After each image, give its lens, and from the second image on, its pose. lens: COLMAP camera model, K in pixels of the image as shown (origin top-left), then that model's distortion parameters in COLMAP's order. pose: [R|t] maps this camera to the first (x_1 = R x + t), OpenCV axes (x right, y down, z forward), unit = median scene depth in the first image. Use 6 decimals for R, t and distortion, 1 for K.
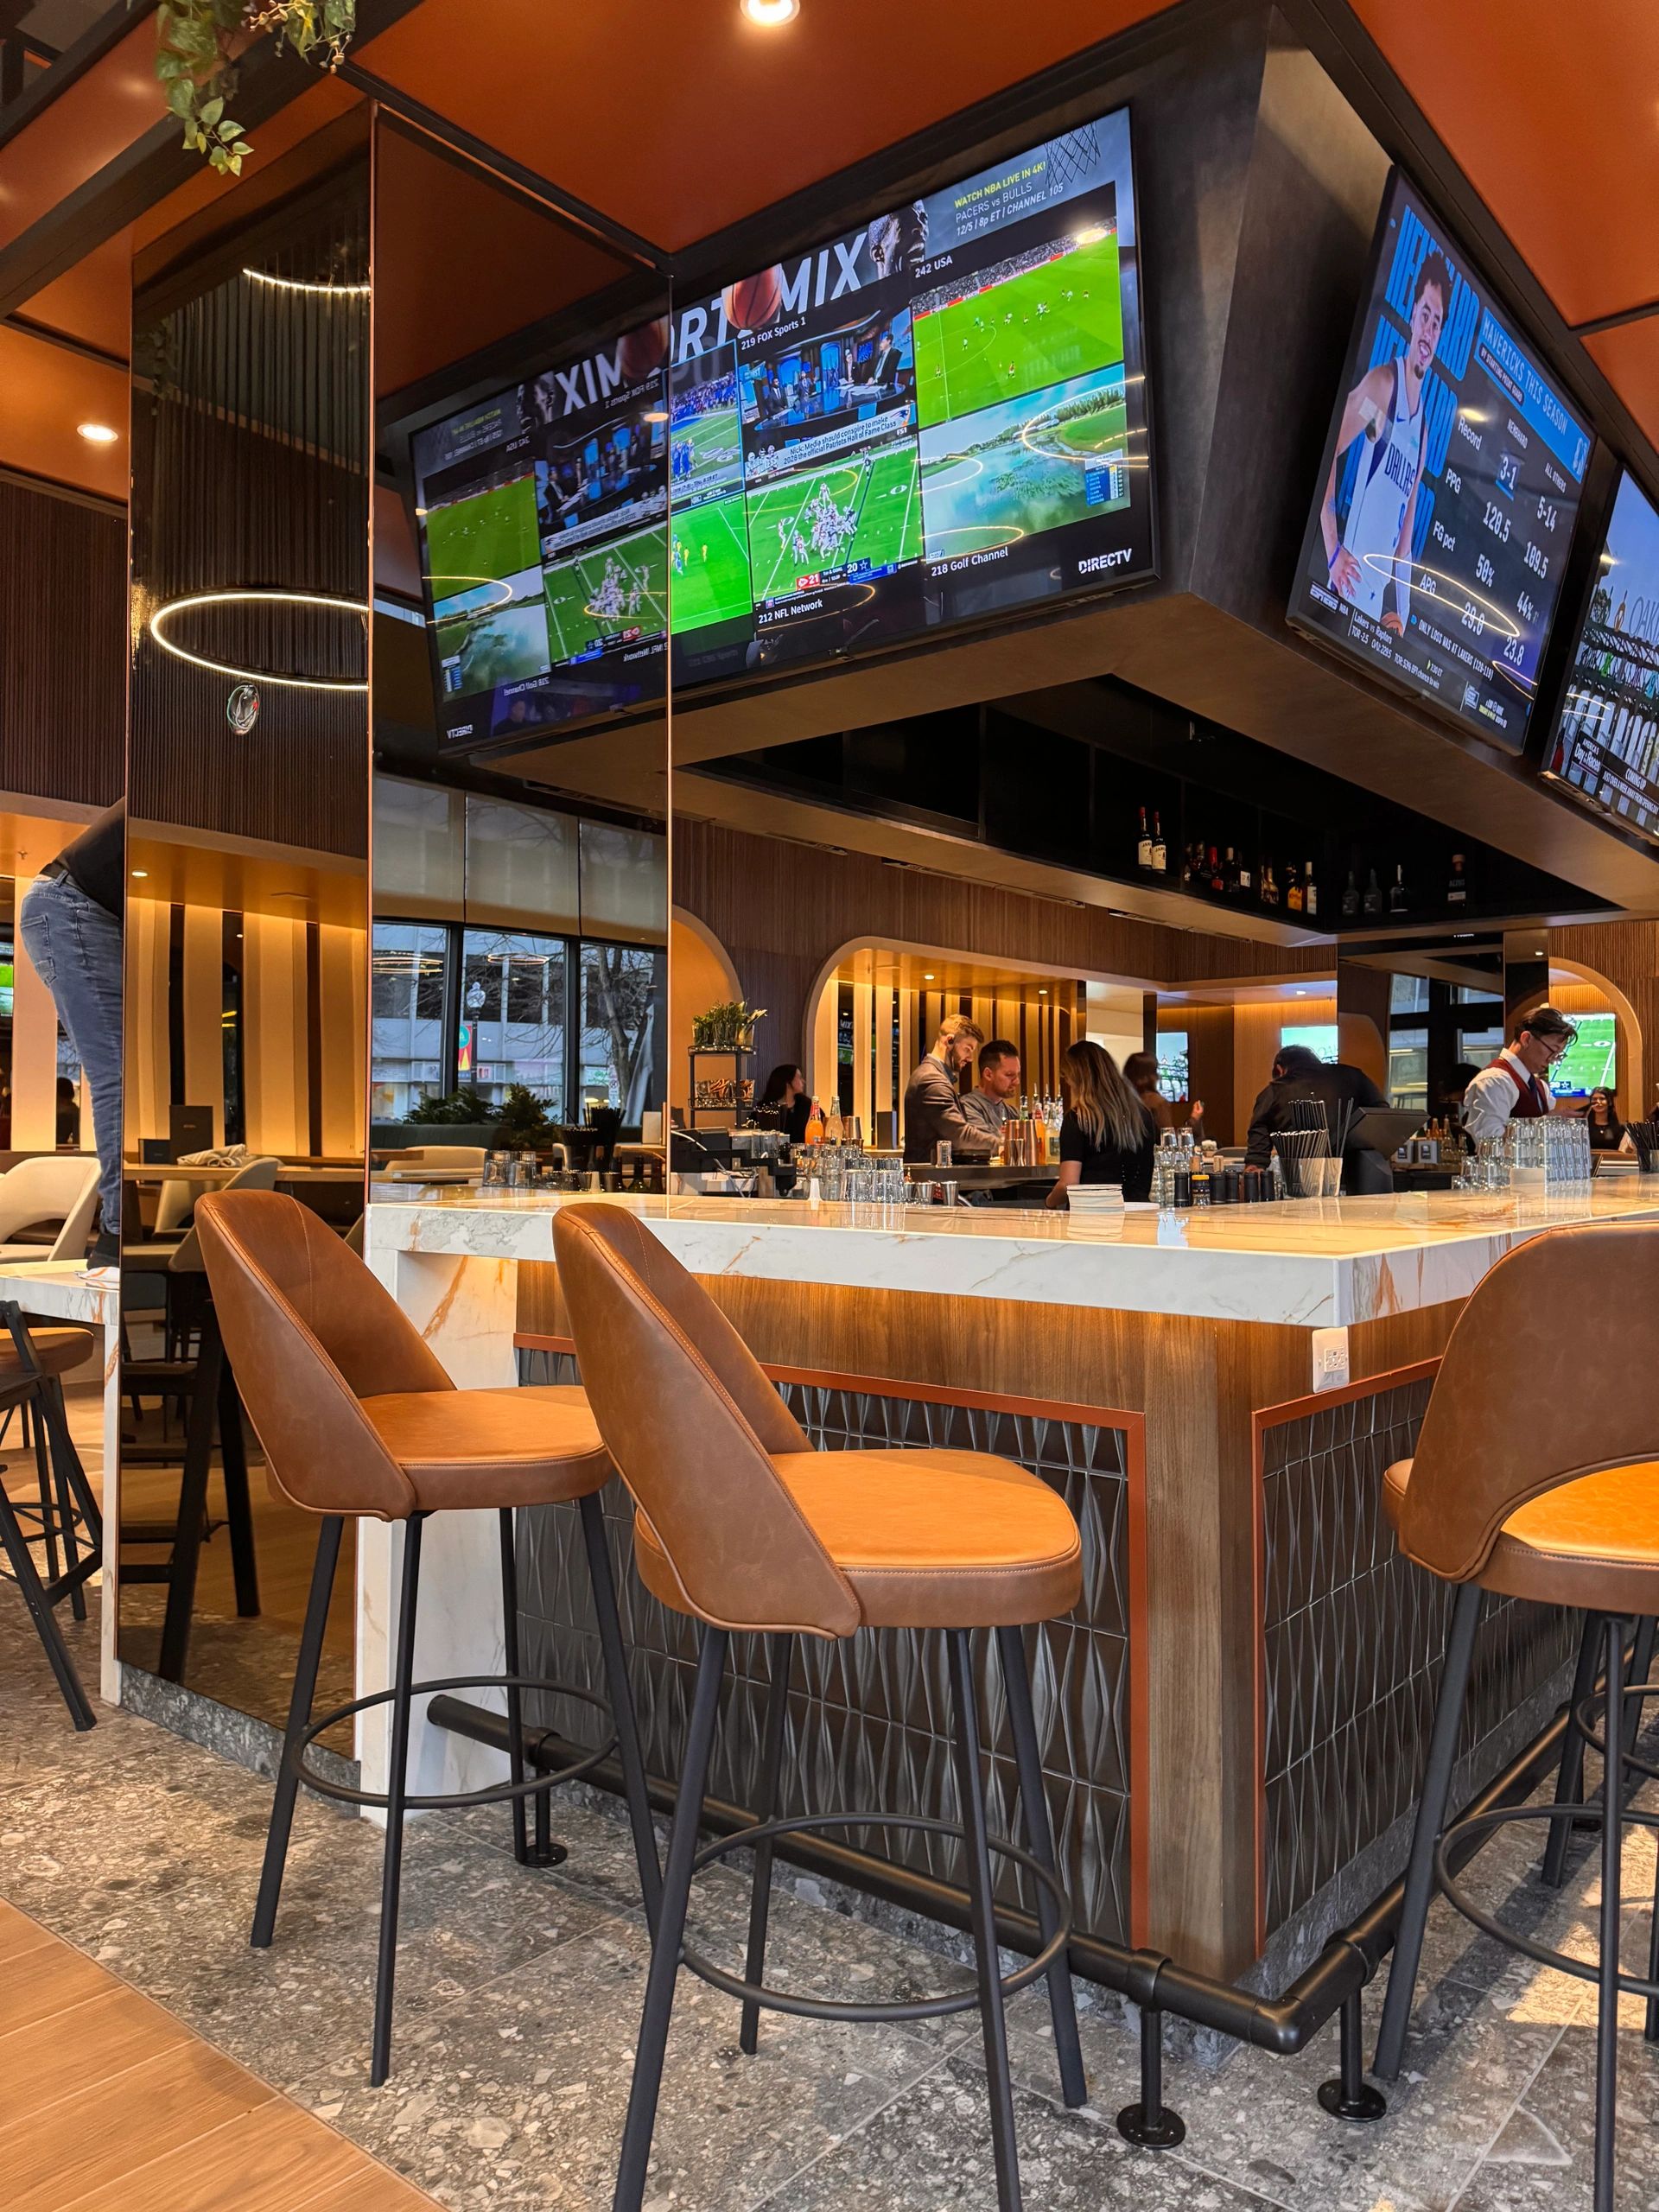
lens RADIAL K [[1563.2, 0, 808.6], [0, 1563.2, 1115.1], [0, 0, 1]] dist [0.027806, -0.010663]
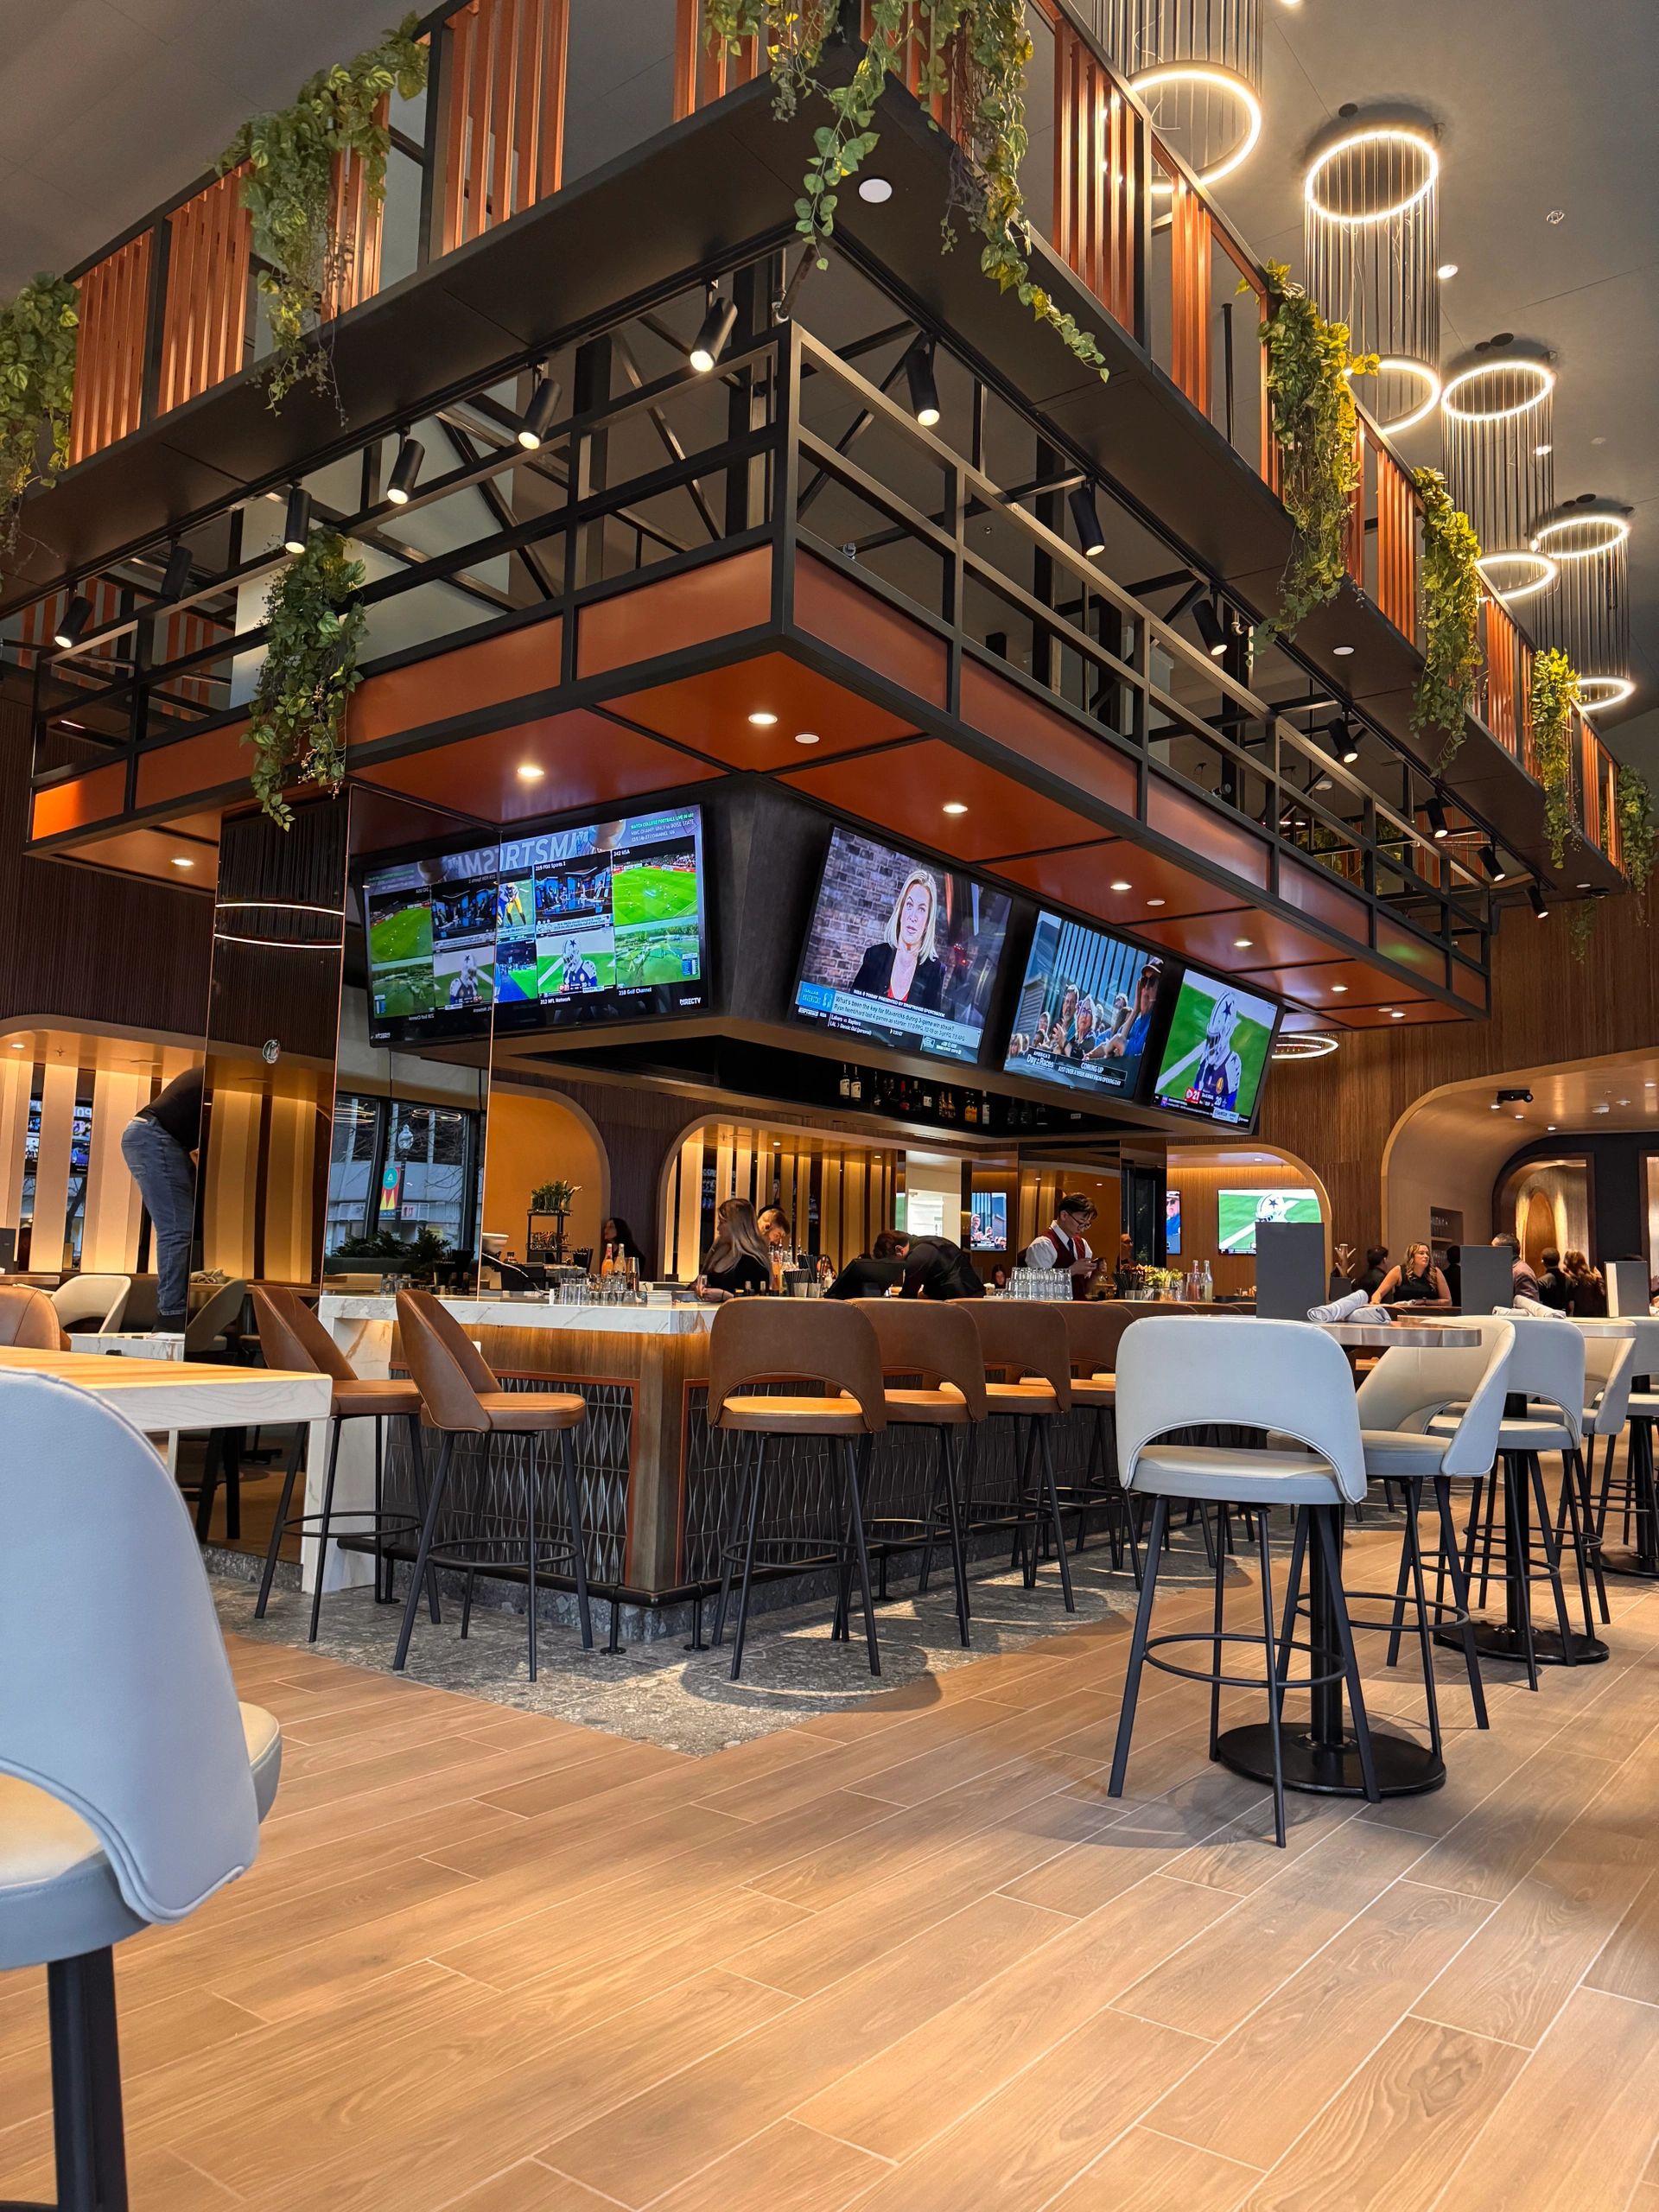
lens RADIAL K [[1563.2, 0, 851.4], [0, 1563.2, 1117.8], [0, 0, 1]] dist [0.027806, -0.010663]
pose [[0.997440, 0.027613, 0.065964, 0.135848], [-0.021704, 0.995824, -0.088674, -0.004305], [-0.068137, 0.087016, 0.993874, -0.556153]]
